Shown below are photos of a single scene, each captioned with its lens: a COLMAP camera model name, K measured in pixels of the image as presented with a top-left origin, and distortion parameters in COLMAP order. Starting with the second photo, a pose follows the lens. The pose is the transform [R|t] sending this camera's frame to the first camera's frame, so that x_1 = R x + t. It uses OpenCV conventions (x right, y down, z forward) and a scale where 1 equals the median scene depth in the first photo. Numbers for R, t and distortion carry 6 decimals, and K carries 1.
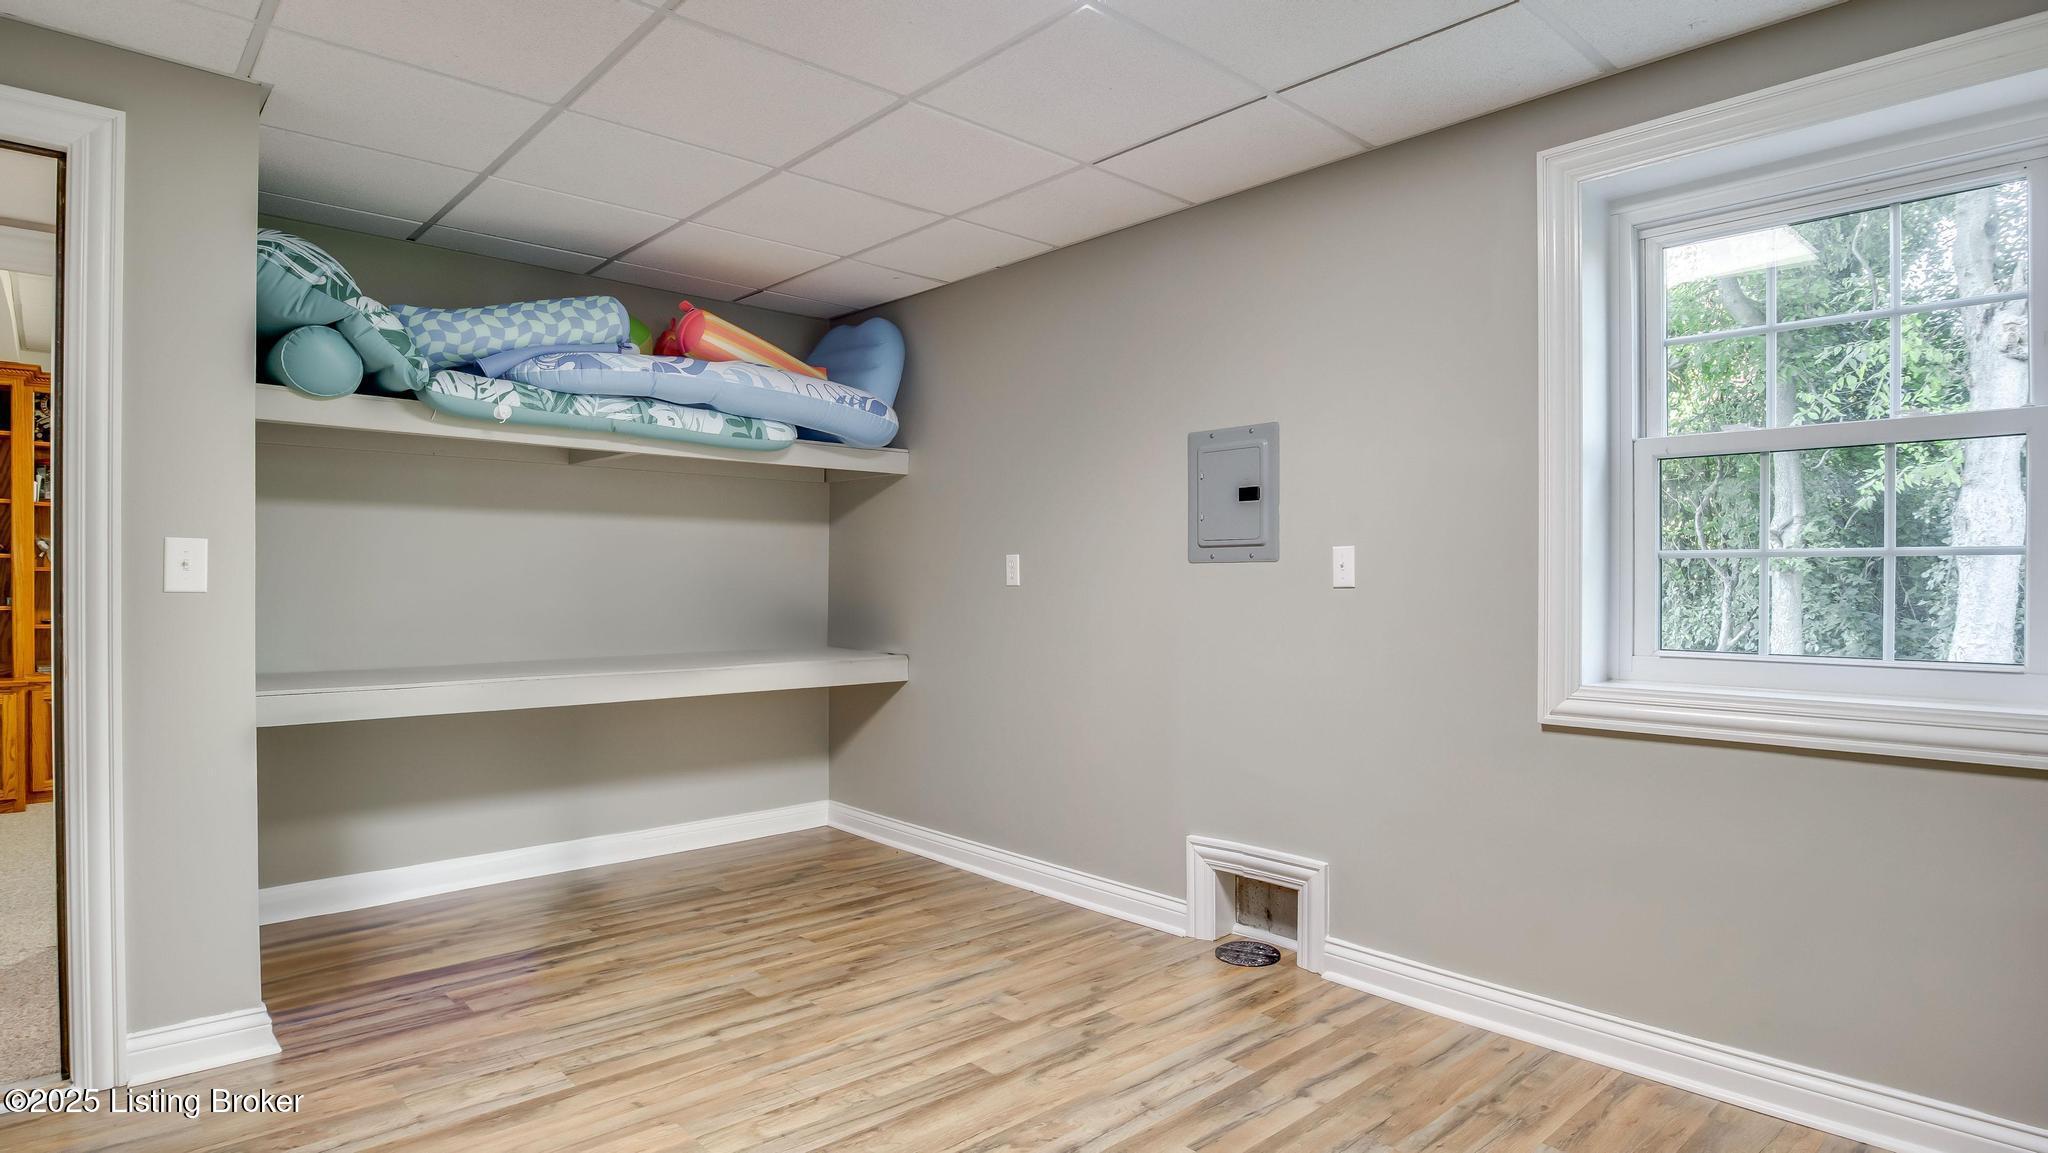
lens RADIAL K [[1101.7, 0, 1021.3], [0, 1101.7, 591.5], [0, 0, 1]] dist [-0.005646, -0.000019]
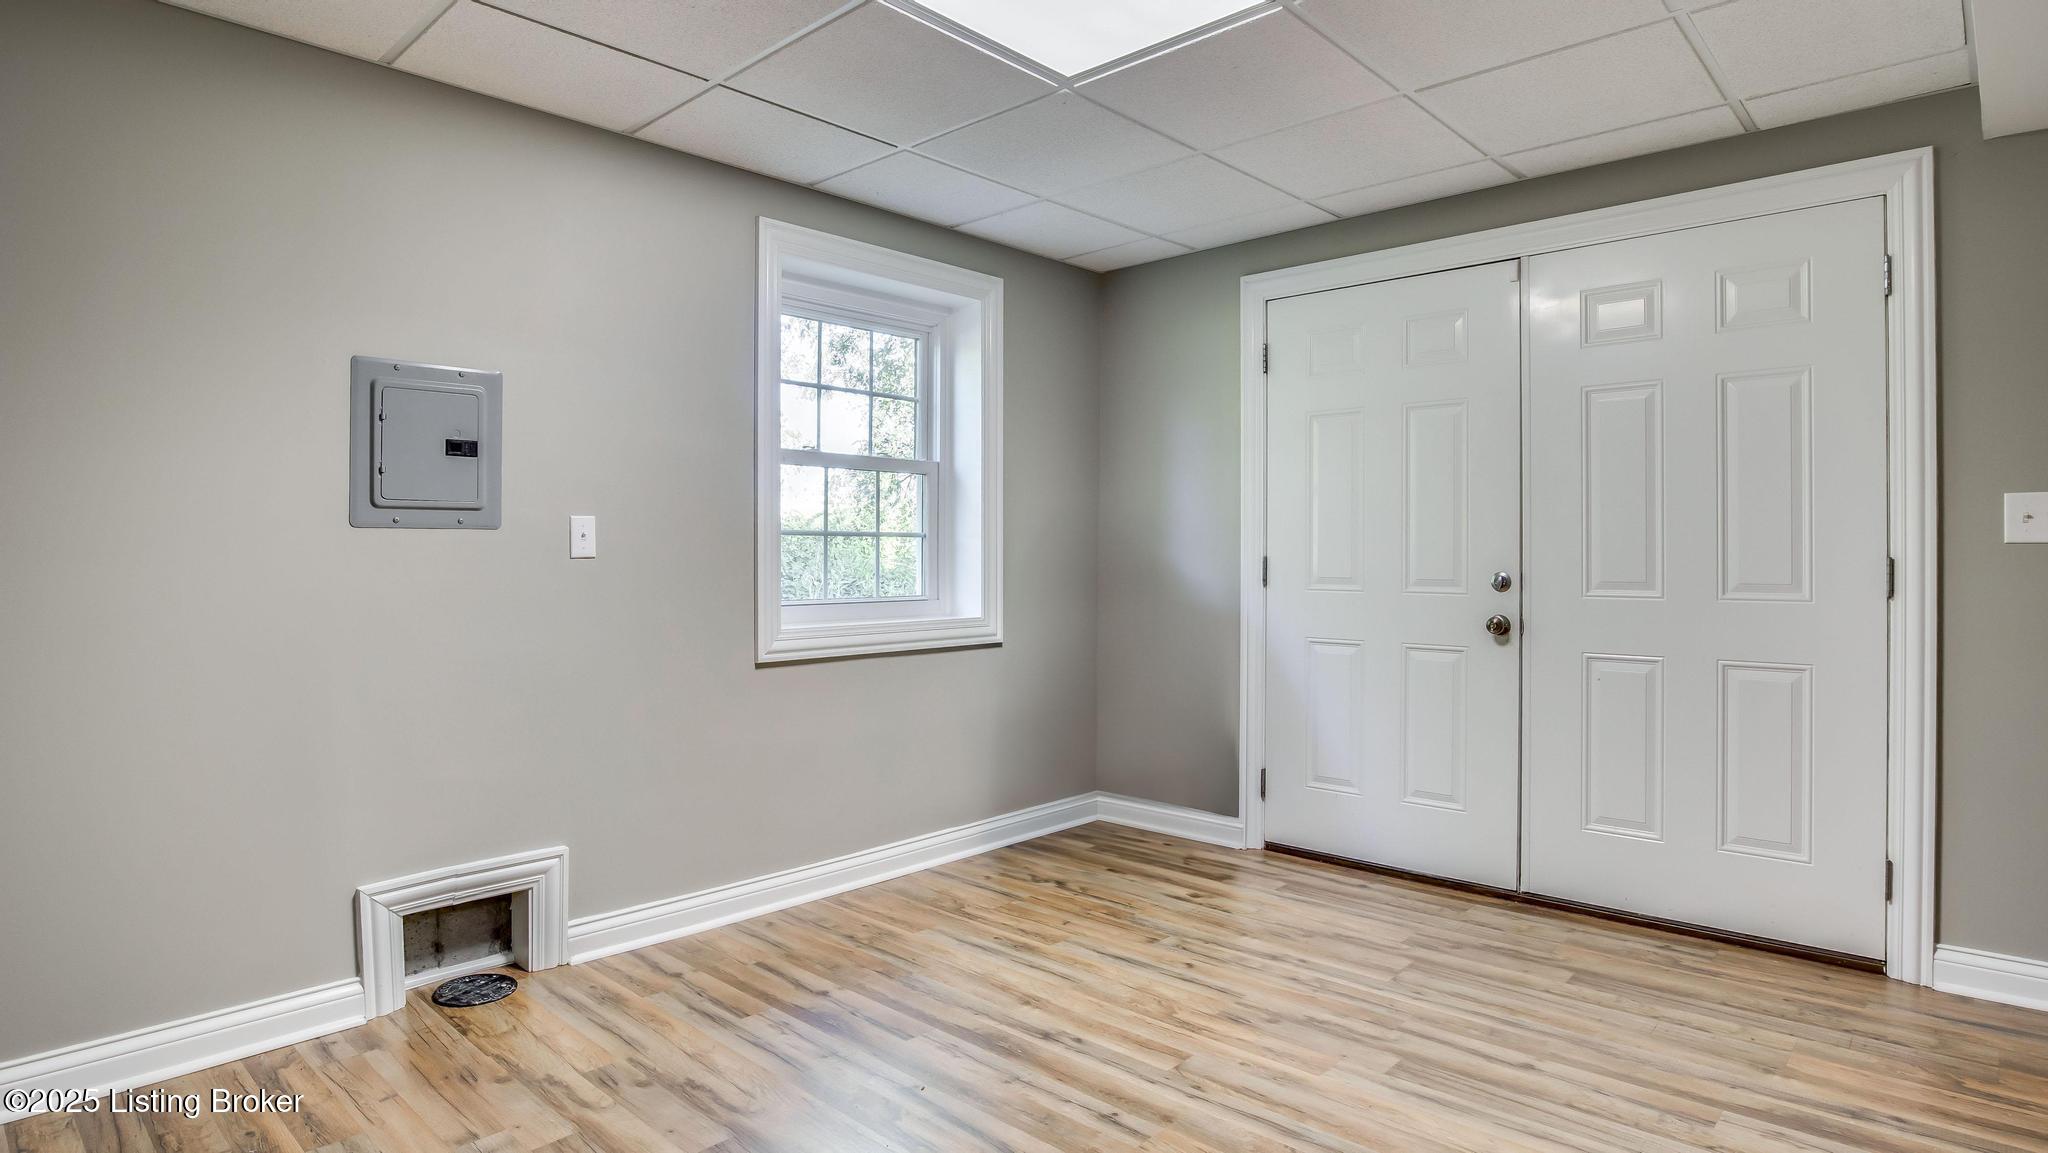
lens RADIAL K [[1101.7, 0, 1021.4], [0, 1101.7, 554.5], [0, 0, 1]] dist [-0.005646, -0.000019]
pose [[-0.070134, -0.001594, 0.997536, -0.741250], [0.009980, 0.999948, 0.002300, -0.005260], [-0.997488, 0.010117, -0.070115, 0.704016]]
